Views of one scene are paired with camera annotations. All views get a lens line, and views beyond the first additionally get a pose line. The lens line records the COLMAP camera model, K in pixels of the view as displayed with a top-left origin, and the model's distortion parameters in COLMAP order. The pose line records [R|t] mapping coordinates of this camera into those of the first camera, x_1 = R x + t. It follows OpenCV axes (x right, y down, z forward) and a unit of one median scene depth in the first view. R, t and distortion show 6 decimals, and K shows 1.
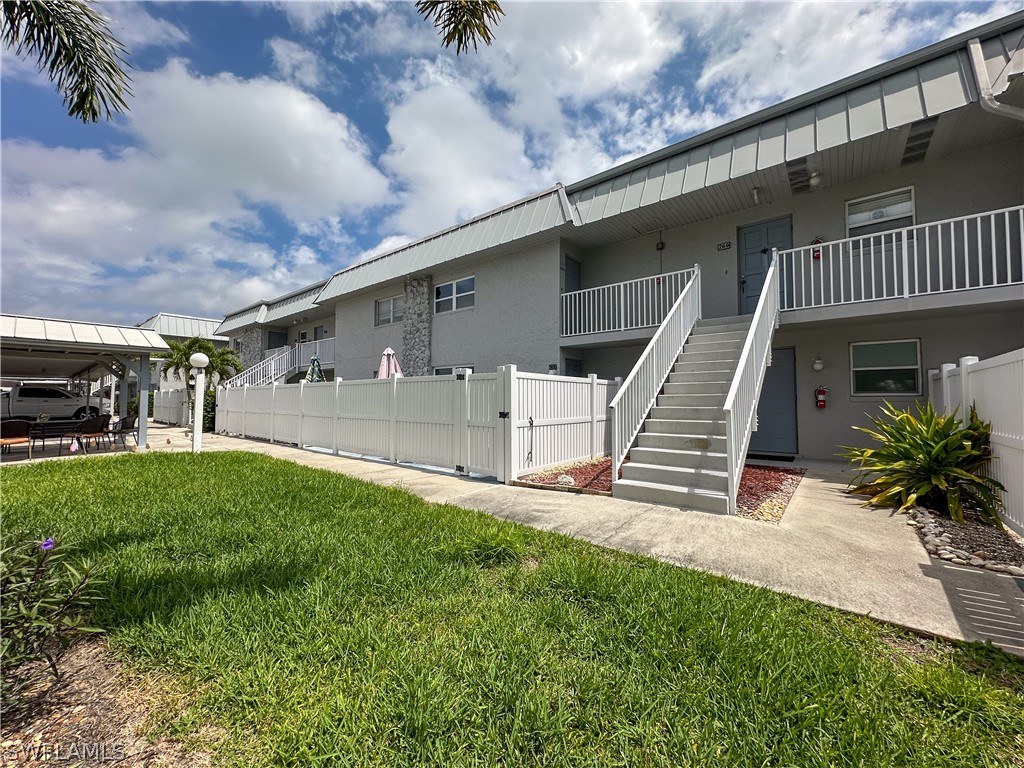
lens RADIAL K [[411.4, 0, 508.5], [0, 411.4, 386.3], [0, 0, 1]] dist [-0.004410, 0.001343]
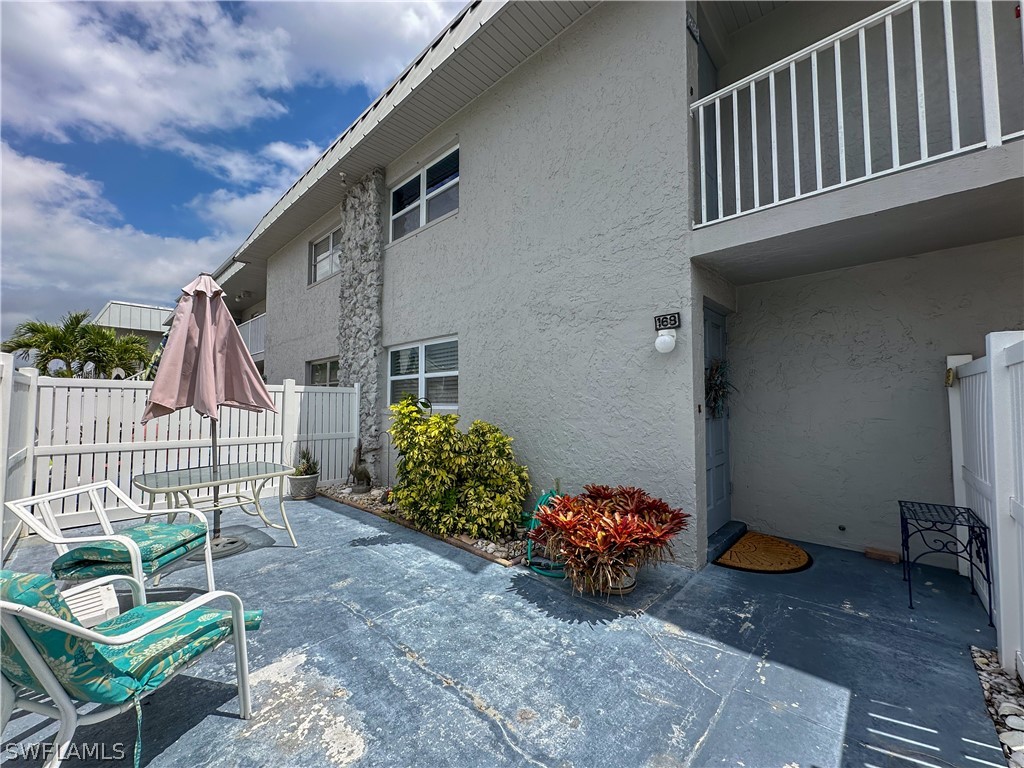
lens RADIAL K [[411.4, 0, 508.2], [0, 411.4, 383.9], [0, 0, 1]] dist [-0.004410, 0.001343]
pose [[0.997278, -0.004721, -0.073580, 0.002218], [0.003527, 0.999860, -0.016348, 0.006450], [0.073647, 0.016044, 0.997155, 0.523004]]
